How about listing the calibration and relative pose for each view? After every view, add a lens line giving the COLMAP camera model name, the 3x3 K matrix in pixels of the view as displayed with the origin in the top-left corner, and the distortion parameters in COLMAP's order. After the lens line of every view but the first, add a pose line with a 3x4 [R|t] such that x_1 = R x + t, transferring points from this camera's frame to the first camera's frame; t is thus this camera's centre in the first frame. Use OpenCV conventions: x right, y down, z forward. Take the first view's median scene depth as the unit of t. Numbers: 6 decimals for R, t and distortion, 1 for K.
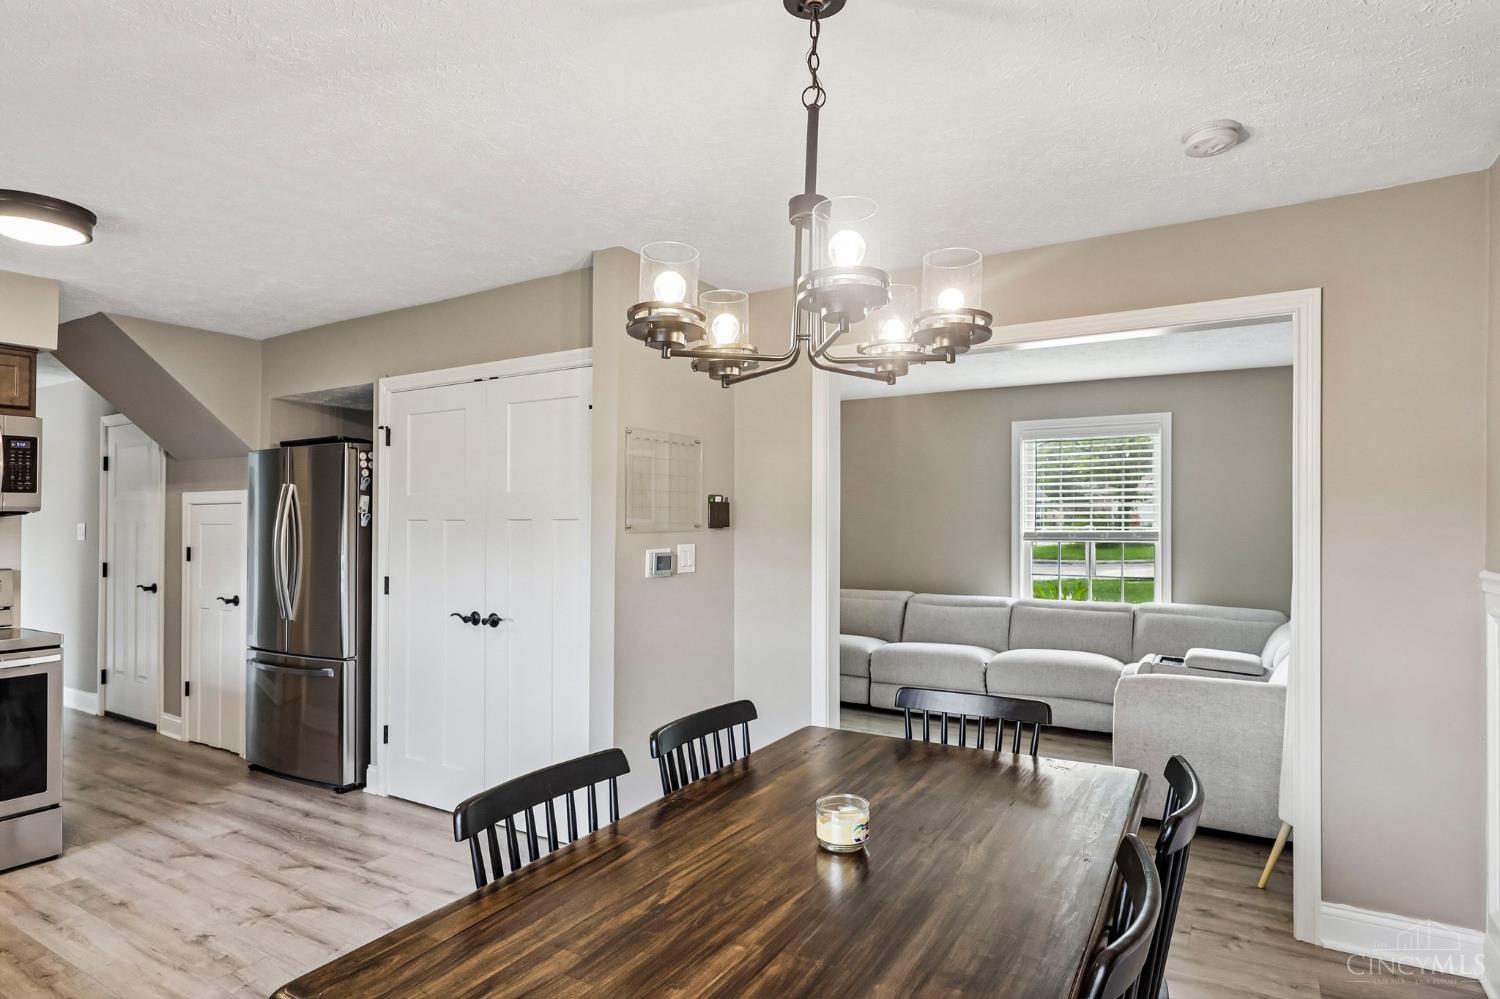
lens RADIAL K [[813.3, 0, 750.0], [0, 813.3, 499.5], [0, 0, 1]] dist [-0.000170, 0.000062]
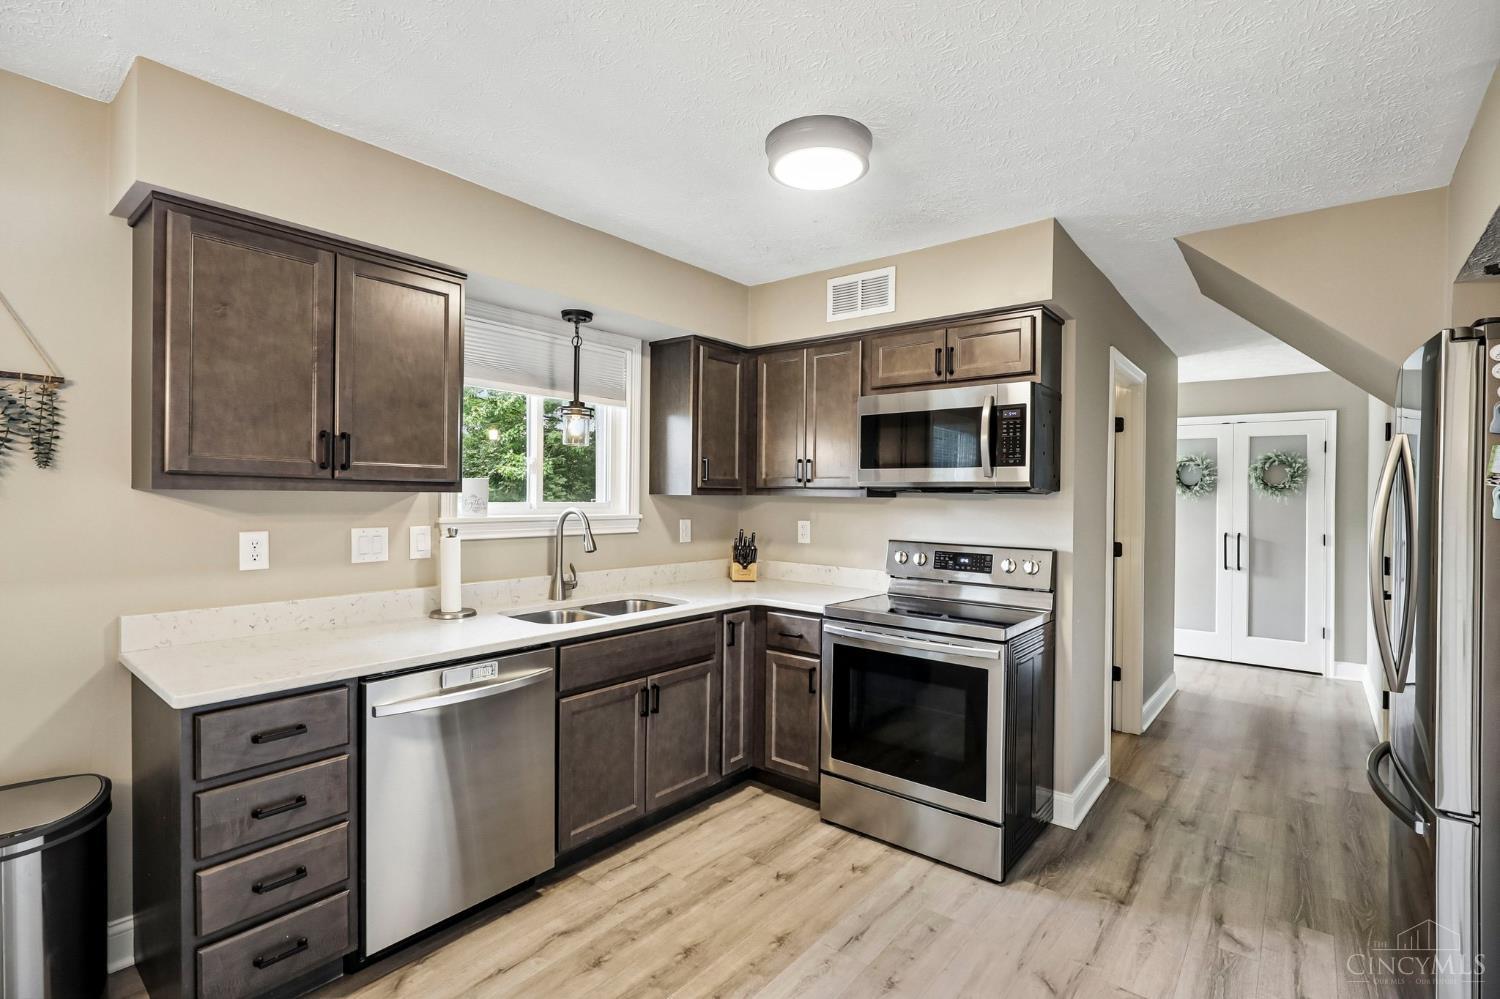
lens RADIAL K [[692.3, 0, 750.0], [0, 692.3, 499.5], [0, 0, 1]] dist [0.000410, 0.000133]
pose [[-0.129276, 0.006066, -0.991590, -0.081195], [0.012847, 0.999908, 0.004442, 0.021611], [0.991525, -0.012165, -0.129342, 0.805082]]
